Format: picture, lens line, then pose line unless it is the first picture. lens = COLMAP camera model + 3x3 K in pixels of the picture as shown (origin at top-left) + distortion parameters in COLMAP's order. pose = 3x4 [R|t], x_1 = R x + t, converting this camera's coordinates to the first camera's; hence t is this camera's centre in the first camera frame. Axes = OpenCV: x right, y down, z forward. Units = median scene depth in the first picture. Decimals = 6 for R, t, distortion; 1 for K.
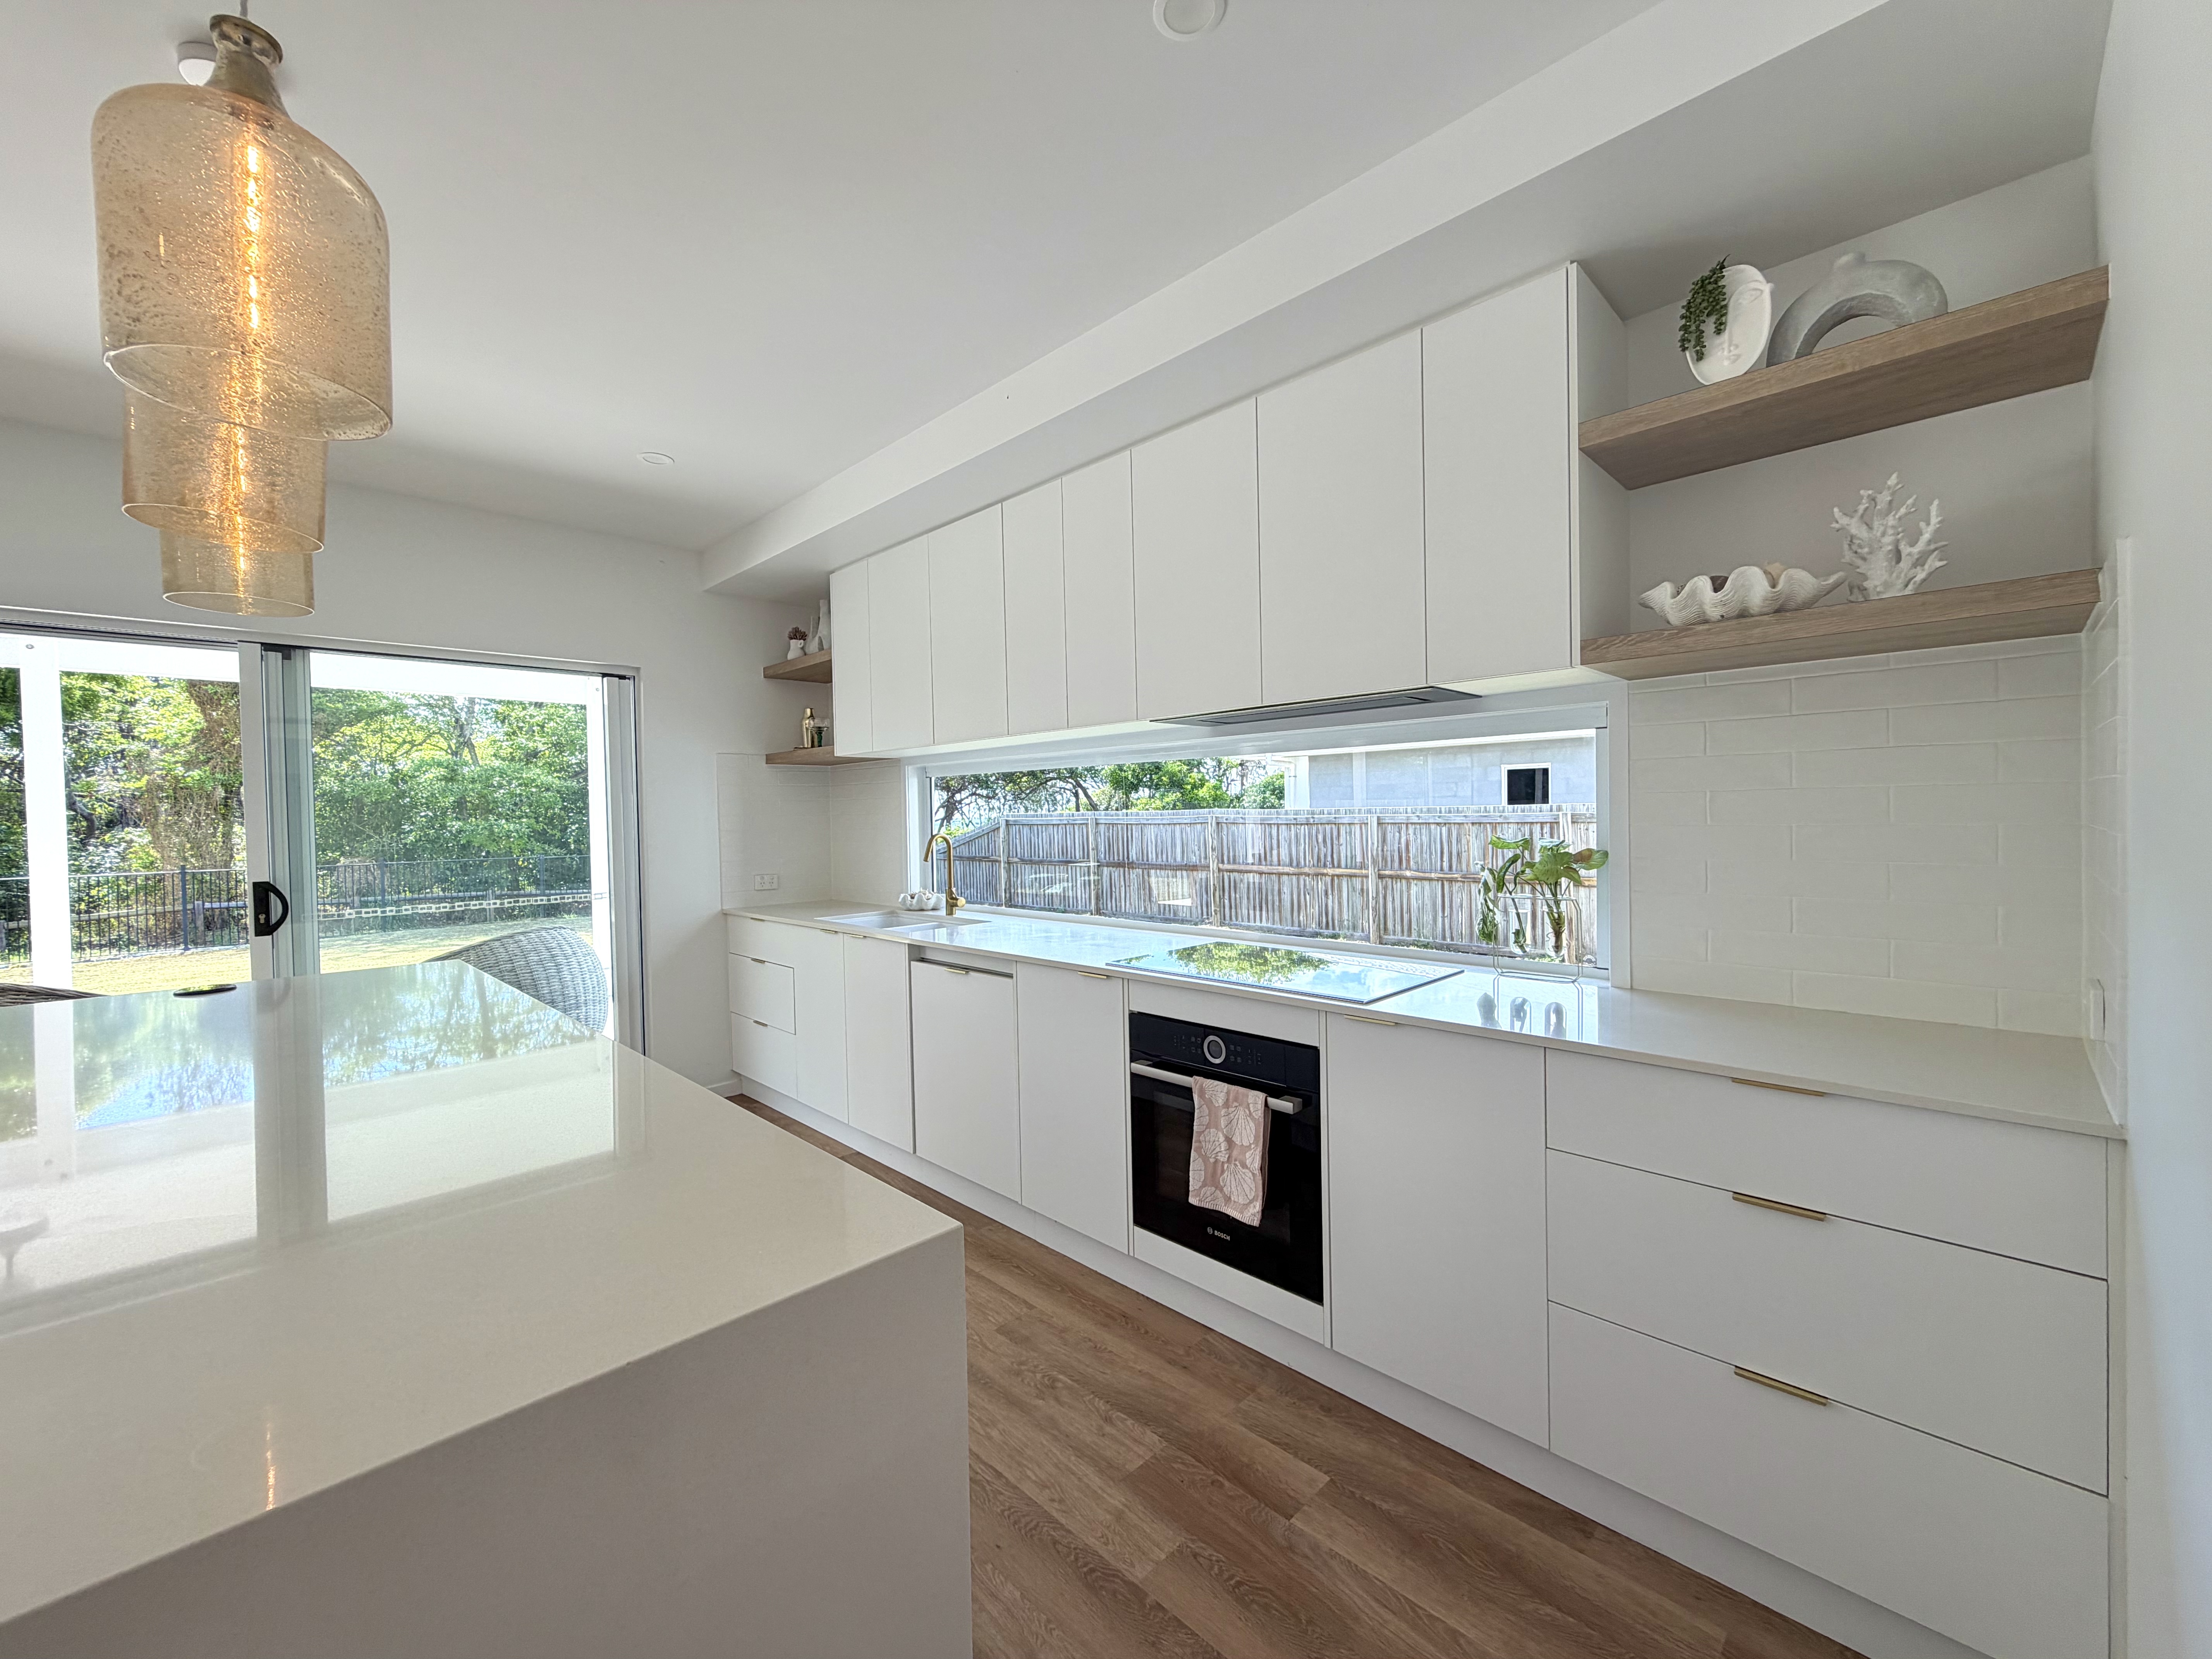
lens RADIAL K [[890.4, 0, 1112.8], [0, 890.4, 828.5], [0, 0, 1]] dist [0.000655, 0.000081]
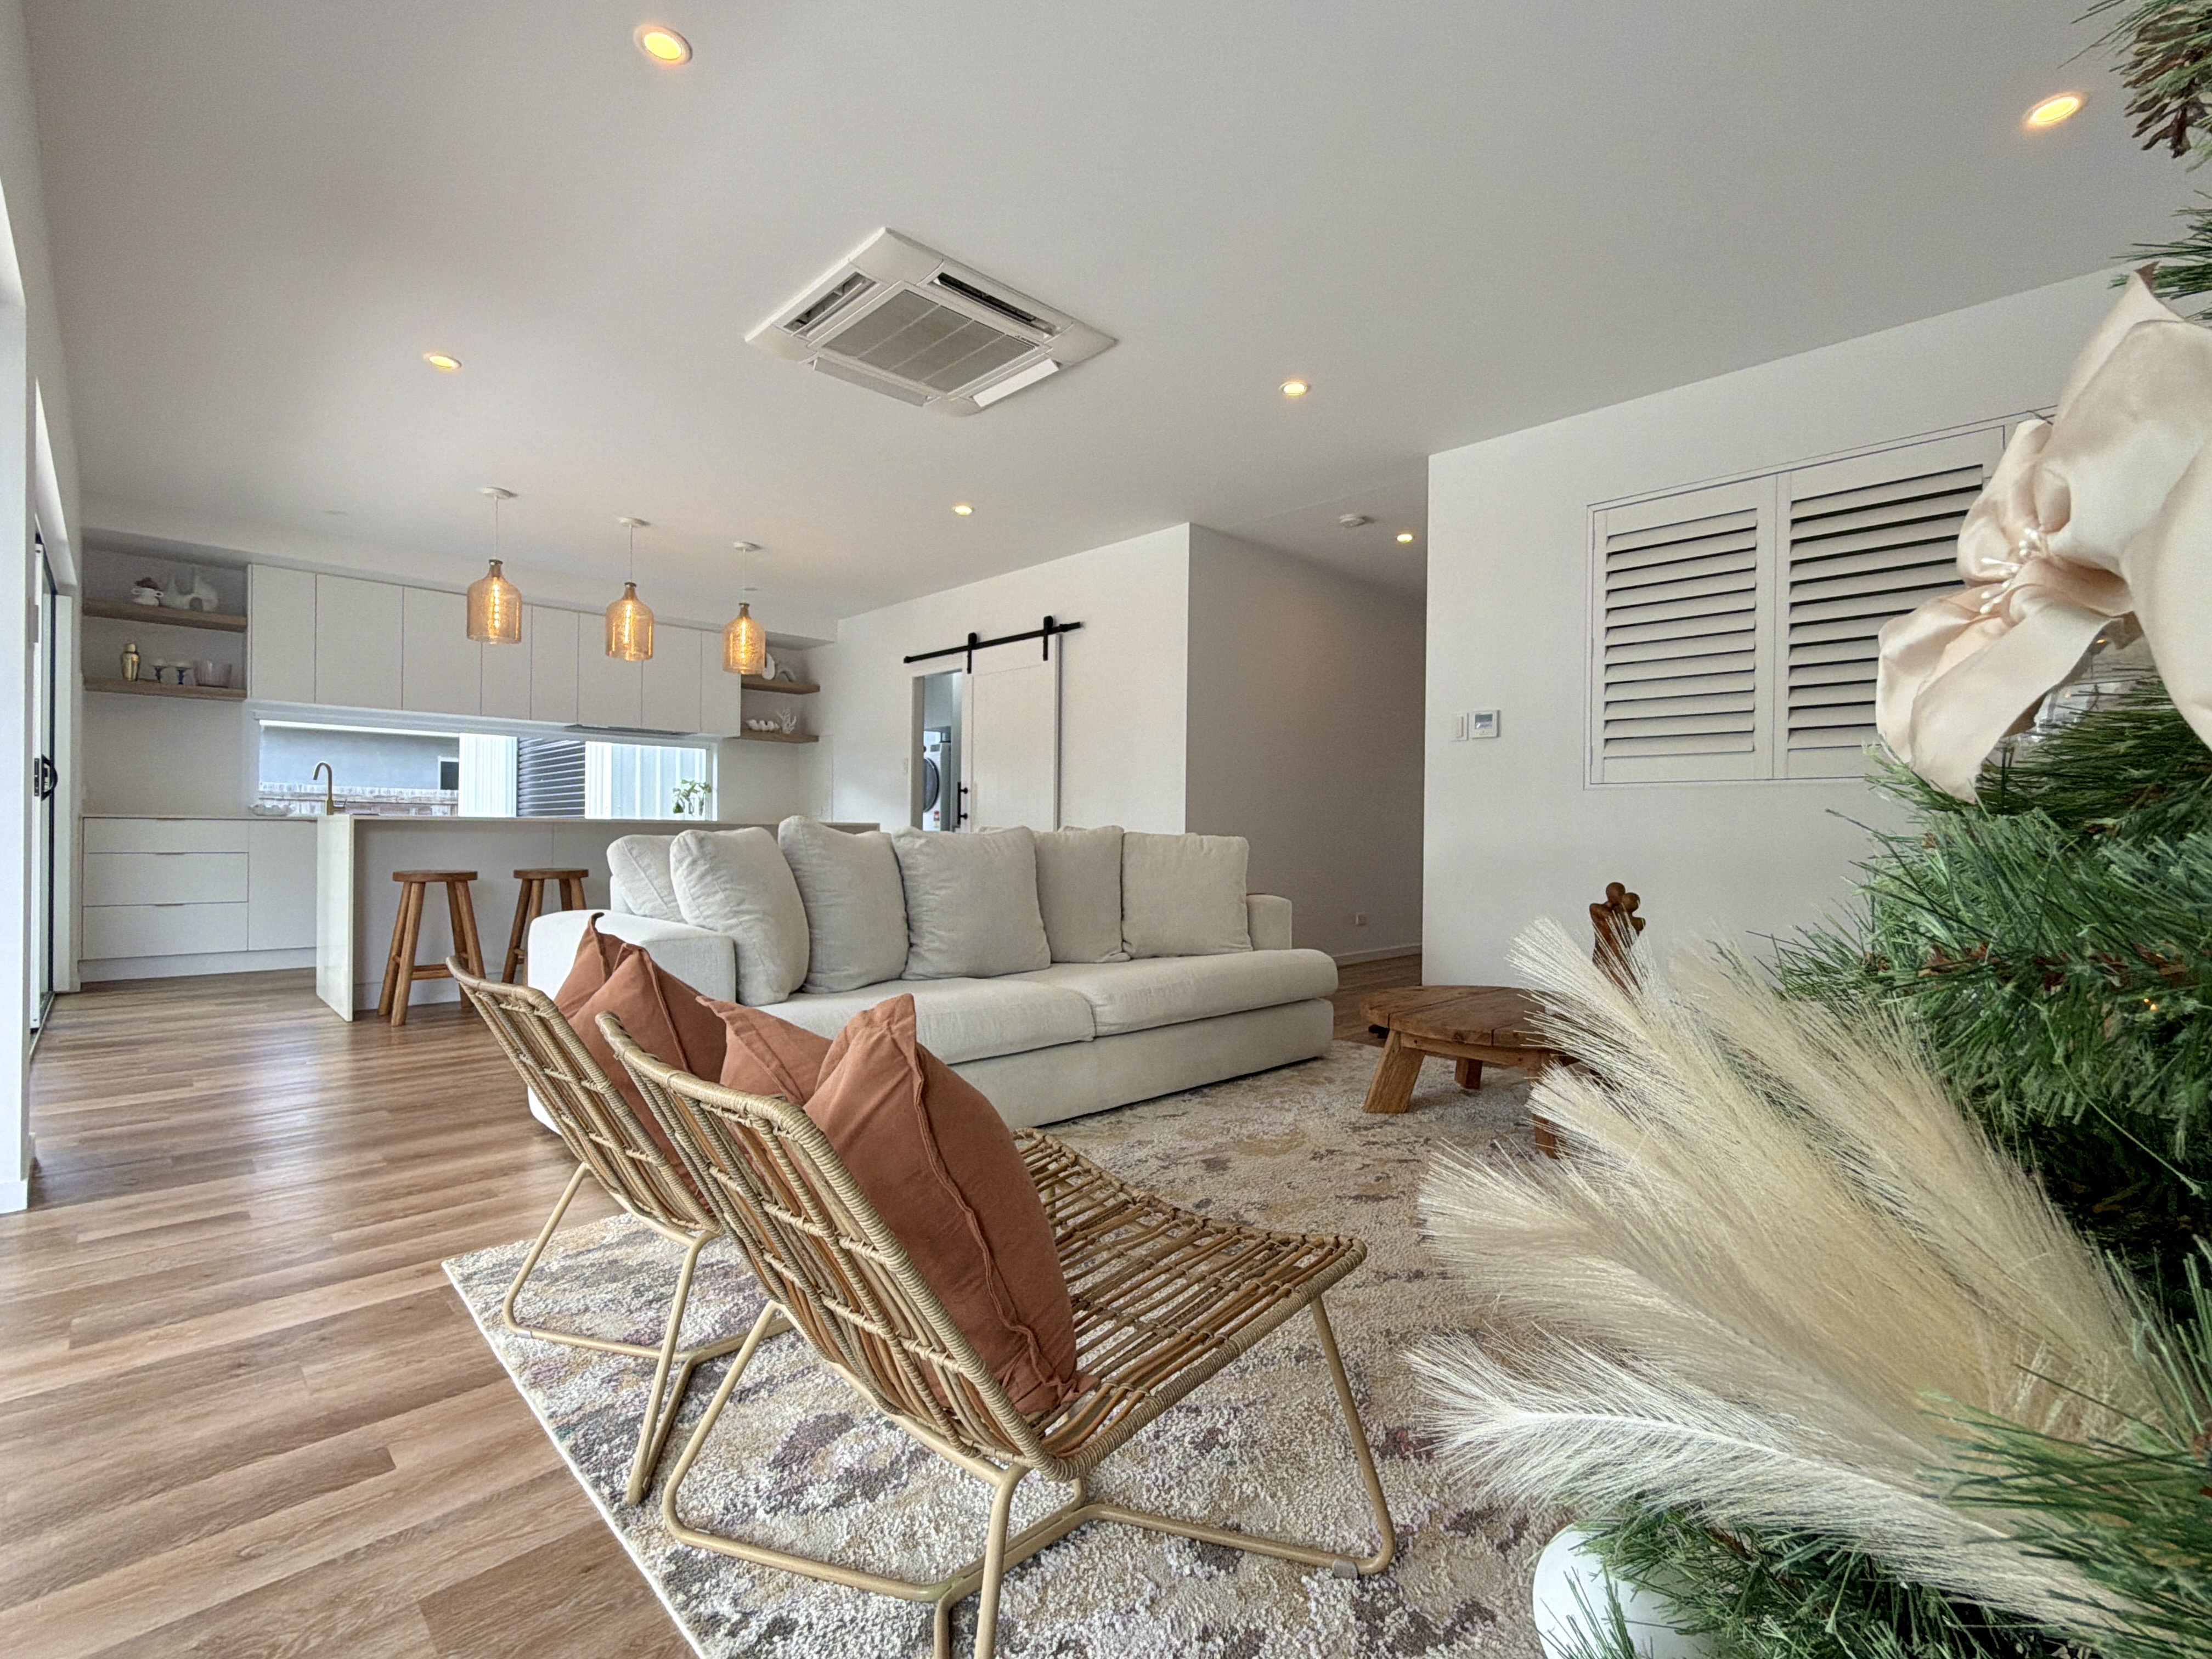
lens RADIAL K [[1015.3, 0, 1115.1], [0, 1015.3, 834.7], [0, 0, 1]] dist [-0.000165, -0.000539]
pose [[0.008673, 0.015573, 0.999841, -4.091445], [0.002036, 0.999876, -0.015591, 0.340668], [-0.999960, 0.002170, 0.008640, -0.739161]]
